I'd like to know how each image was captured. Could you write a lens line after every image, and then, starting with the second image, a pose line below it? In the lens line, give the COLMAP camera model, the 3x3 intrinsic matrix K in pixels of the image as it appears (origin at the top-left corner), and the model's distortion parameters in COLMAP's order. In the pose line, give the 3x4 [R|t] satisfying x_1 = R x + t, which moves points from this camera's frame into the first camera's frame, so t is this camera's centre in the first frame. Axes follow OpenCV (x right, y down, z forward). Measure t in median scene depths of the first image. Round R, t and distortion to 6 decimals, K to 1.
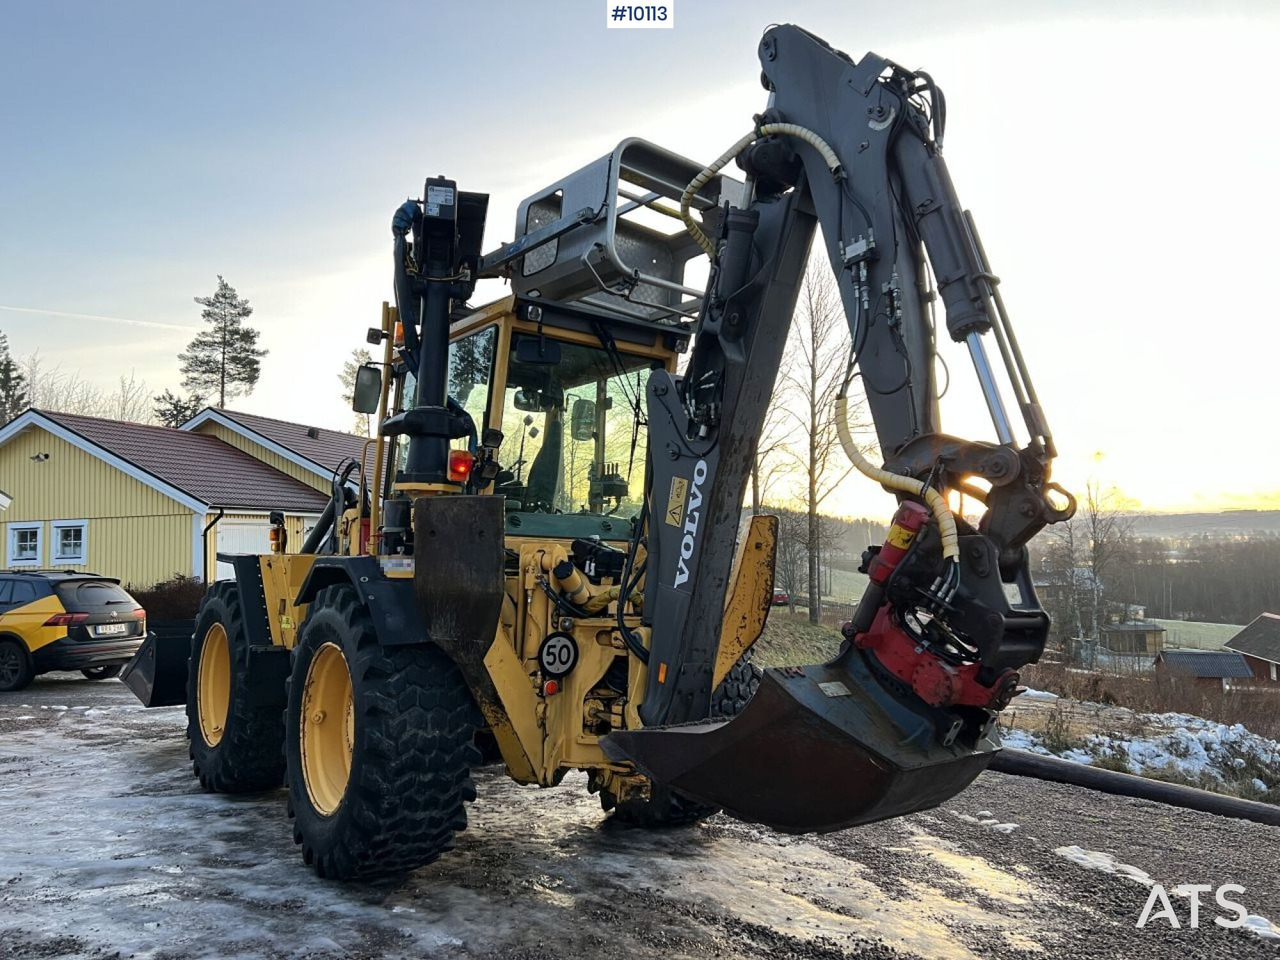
lens RADIAL K [[951.8, 0, 640.0], [0, 951.8, 480.0], [0, 0, 1]] dist [0.066399, -0.070663]
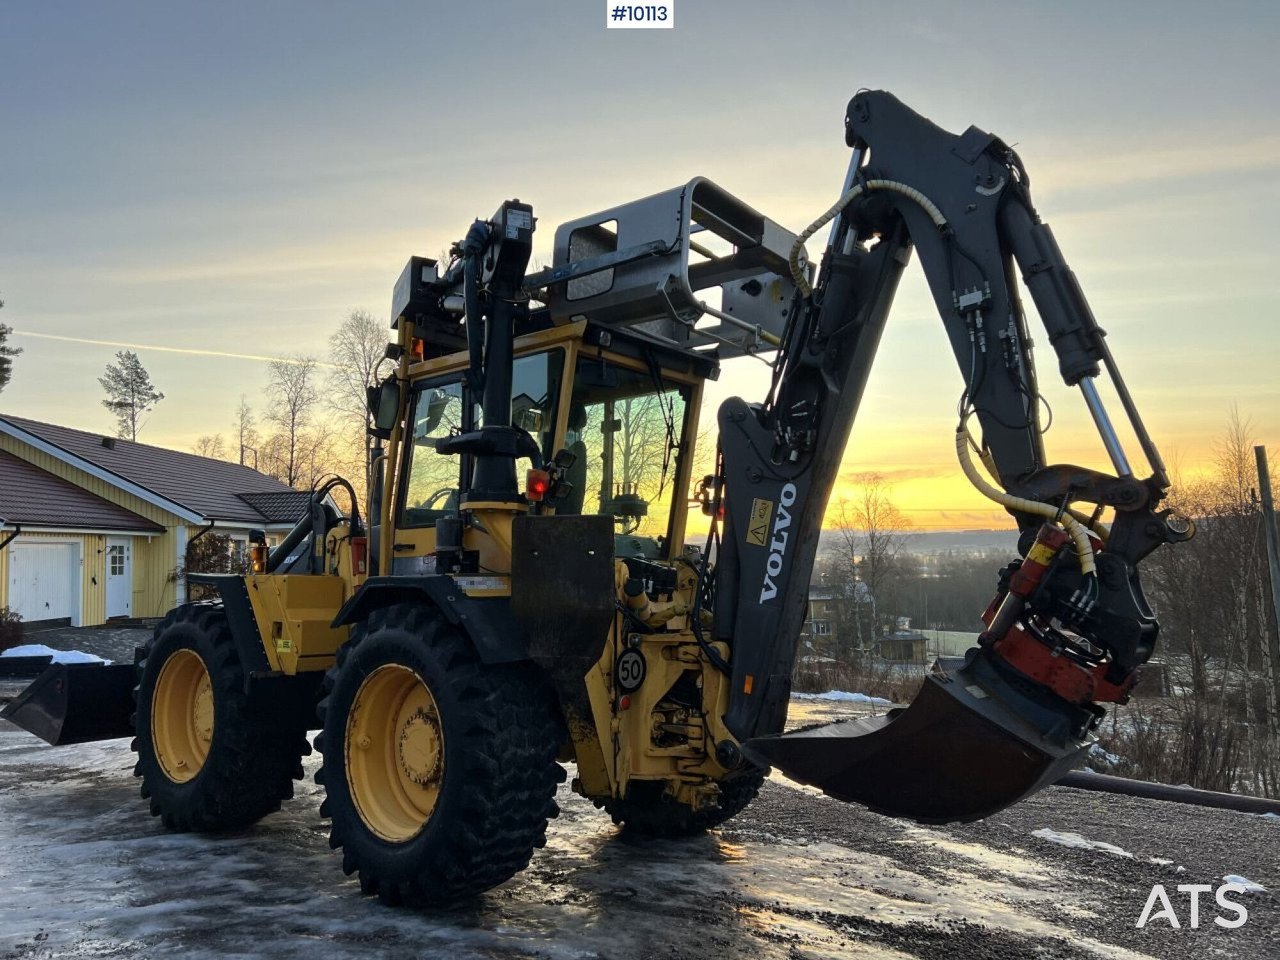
lens RADIAL K [[951.8, 0, 640.0], [0, 951.8, 480.0], [0, 0, 1]] dist [0.066399, -0.070663]
pose [[0.977803, 0.013876, 0.209067, -0.296117], [-0.009876, 0.999748, -0.020167, -0.001322], [-0.209294, 0.017654, 0.977693, -0.012240]]
